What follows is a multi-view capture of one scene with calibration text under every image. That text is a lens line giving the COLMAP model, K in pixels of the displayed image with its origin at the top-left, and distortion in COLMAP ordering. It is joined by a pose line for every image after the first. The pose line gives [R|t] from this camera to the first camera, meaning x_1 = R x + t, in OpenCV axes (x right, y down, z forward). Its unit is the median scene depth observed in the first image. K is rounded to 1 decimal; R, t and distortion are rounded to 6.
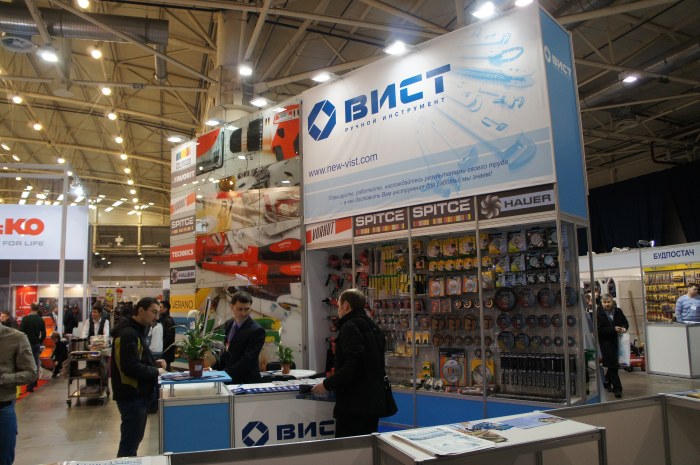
lens RADIAL K [[553.4, 0, 352.0], [0, 553.4, 232.3], [0, 0, 1]] dist [-0.123662, 0.032035]
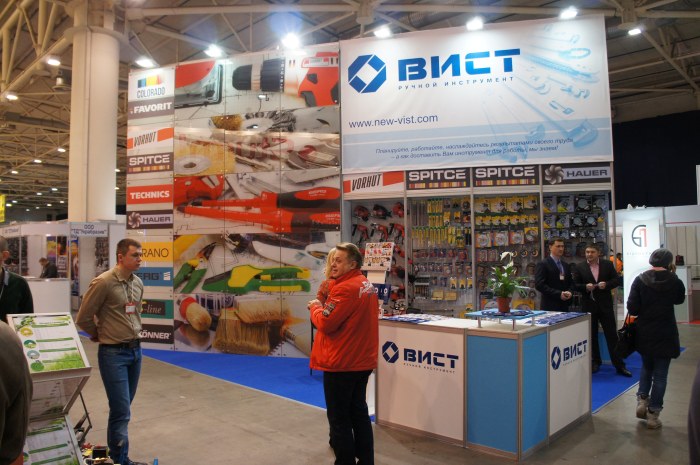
lens RADIAL K [[553.4, 0, 350.8], [0, 553.4, 229.7], [0, 0, 1]] dist [-0.123662, 0.032035]
pose [[0.887769, 0.033743, 0.459050, -0.579809], [-0.067635, 0.996047, 0.057585, 0.029923], [-0.455292, -0.082170, 0.886542, 0.098300]]
